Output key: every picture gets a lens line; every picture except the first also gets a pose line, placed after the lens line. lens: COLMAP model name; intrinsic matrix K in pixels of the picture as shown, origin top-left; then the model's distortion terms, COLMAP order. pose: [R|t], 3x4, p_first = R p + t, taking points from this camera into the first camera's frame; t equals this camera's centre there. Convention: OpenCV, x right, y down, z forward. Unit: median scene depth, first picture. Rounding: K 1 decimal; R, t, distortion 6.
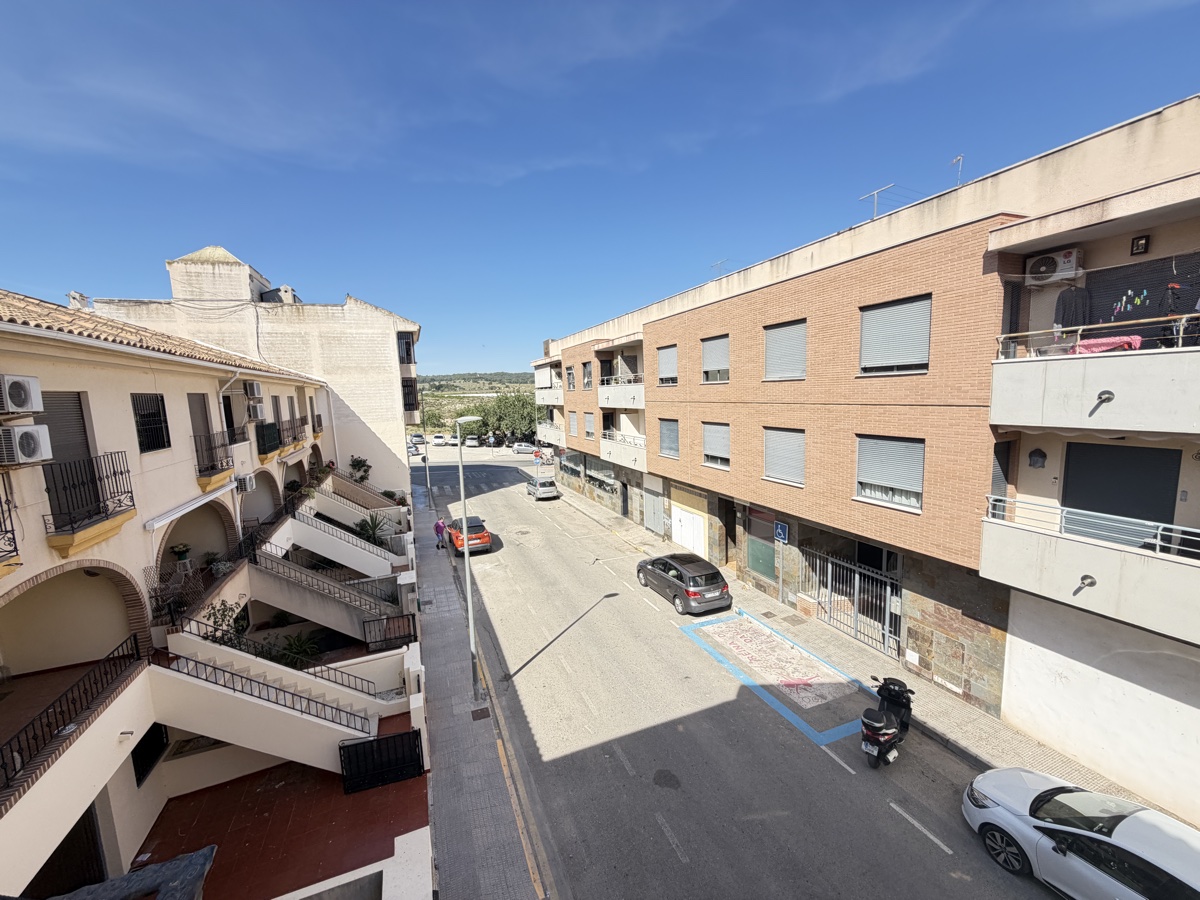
lens RADIAL K [[477.9, 0, 600.1], [0, 477.9, 451.5], [0, 0, 1]] dist [0.003587, -0.000612]
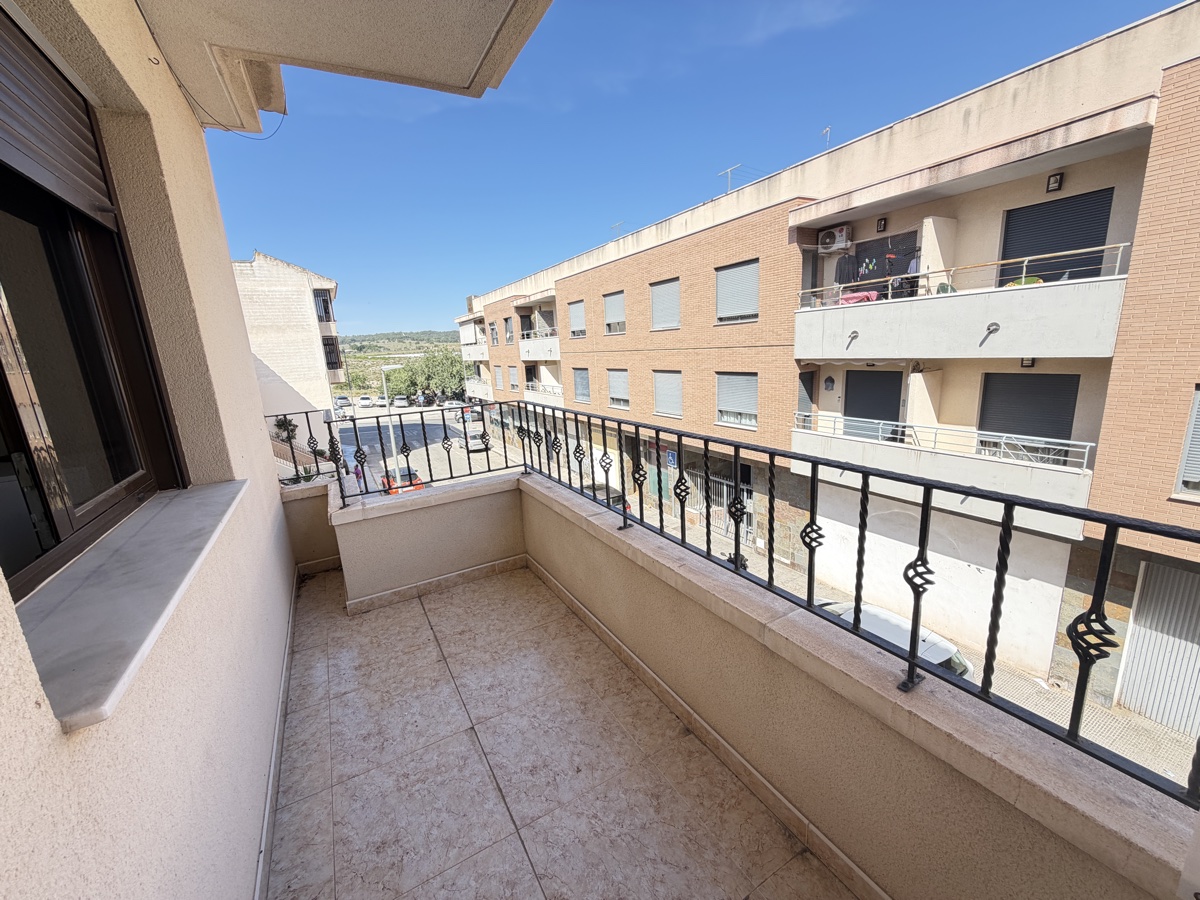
lens RADIAL K [[477.9, 0, 598.2], [0, 477.9, 451.4], [0, 0, 1]] dist [0.003587, -0.000612]
pose [[0.991378, -0.049041, 0.121507, 0.052958], [0.038206, 0.995213, 0.089953, 0.037018], [-0.125336, -0.084535, 0.988506, -0.173734]]
